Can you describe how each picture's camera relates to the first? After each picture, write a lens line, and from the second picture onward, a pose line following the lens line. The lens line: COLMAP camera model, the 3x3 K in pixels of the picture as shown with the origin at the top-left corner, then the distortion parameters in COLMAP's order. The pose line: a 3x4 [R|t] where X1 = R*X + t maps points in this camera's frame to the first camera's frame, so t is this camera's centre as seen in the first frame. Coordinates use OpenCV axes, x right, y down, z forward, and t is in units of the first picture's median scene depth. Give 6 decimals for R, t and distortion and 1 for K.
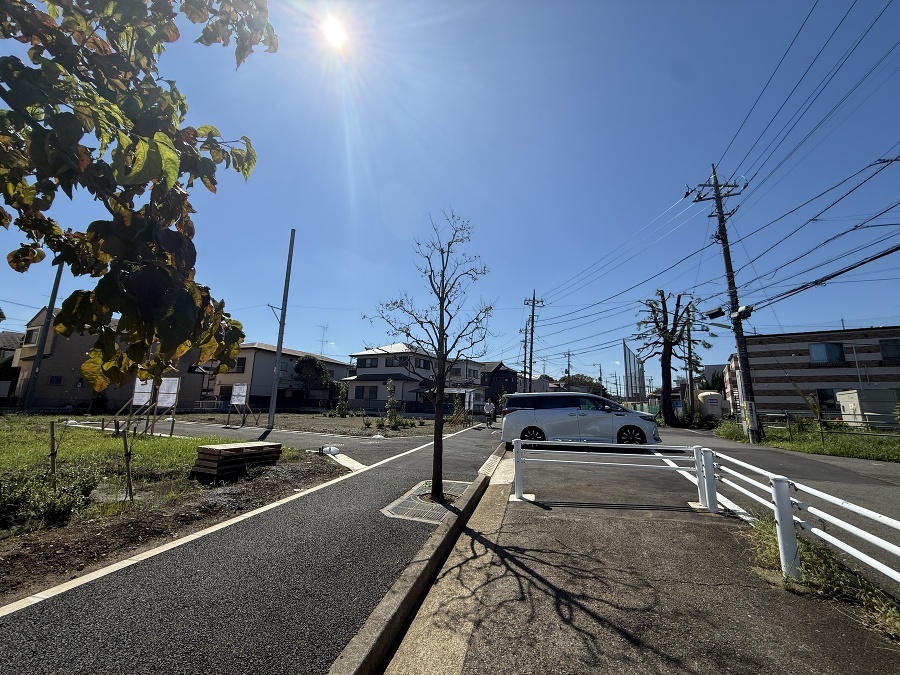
lens RADIAL K [[358.9, 0, 447.8], [0, 358.9, 333.9], [0, 0, 1]] dist [0.000309, 0.000010]
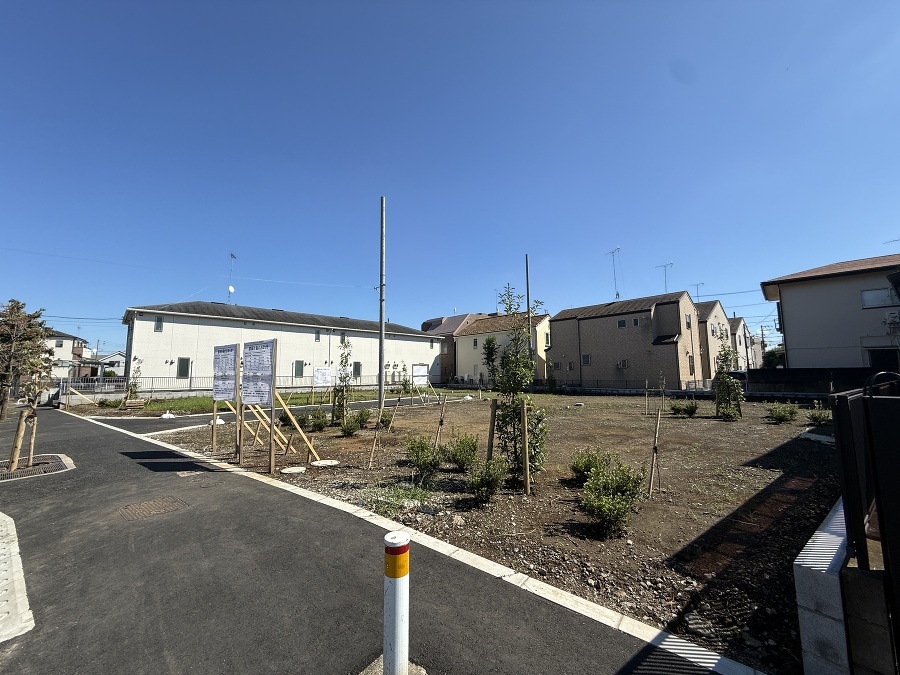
lens RADIAL K [[358.9, 0, 448.3], [0, 358.9, 337.2], [0, 0, 1]] dist [0.000309, 0.000010]
pose [[-0.416774, -0.118253, -0.901285, 0.263747], [0.175103, 0.962489, -0.207254, 0.250758], [0.891985, -0.244196, -0.380434, 1.284342]]
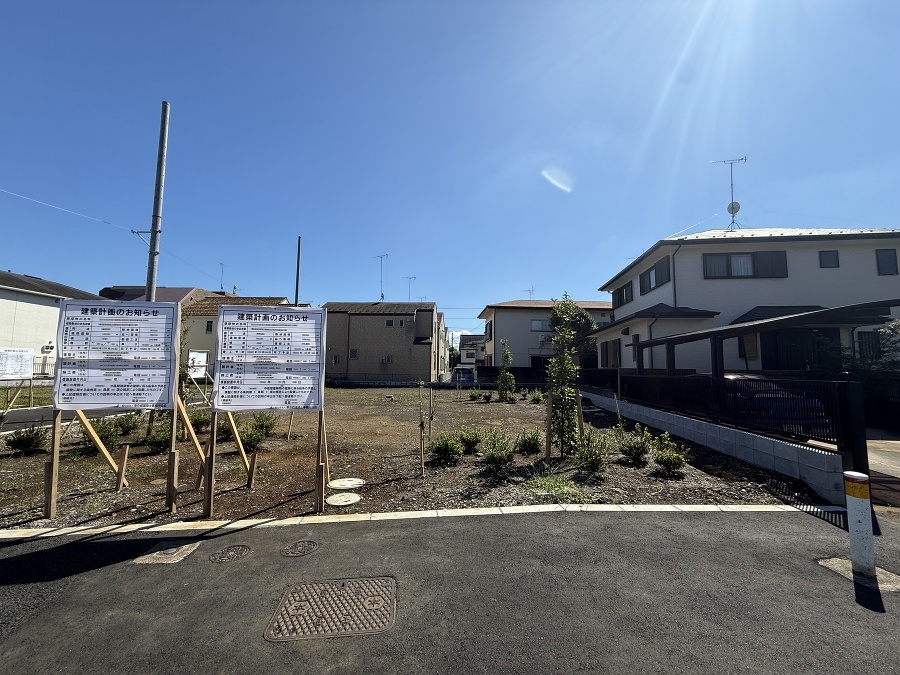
lens RADIAL K [[358.9, 0, 448.2], [0, 358.9, 337.3], [0, 0, 1]] dist [0.000309, 0.000010]
pose [[0.356804, -0.103956, -0.928377, 0.261148], [0.180619, 0.982714, -0.040623, 0.205204], [0.916552, -0.153188, 0.369413, 1.051489]]
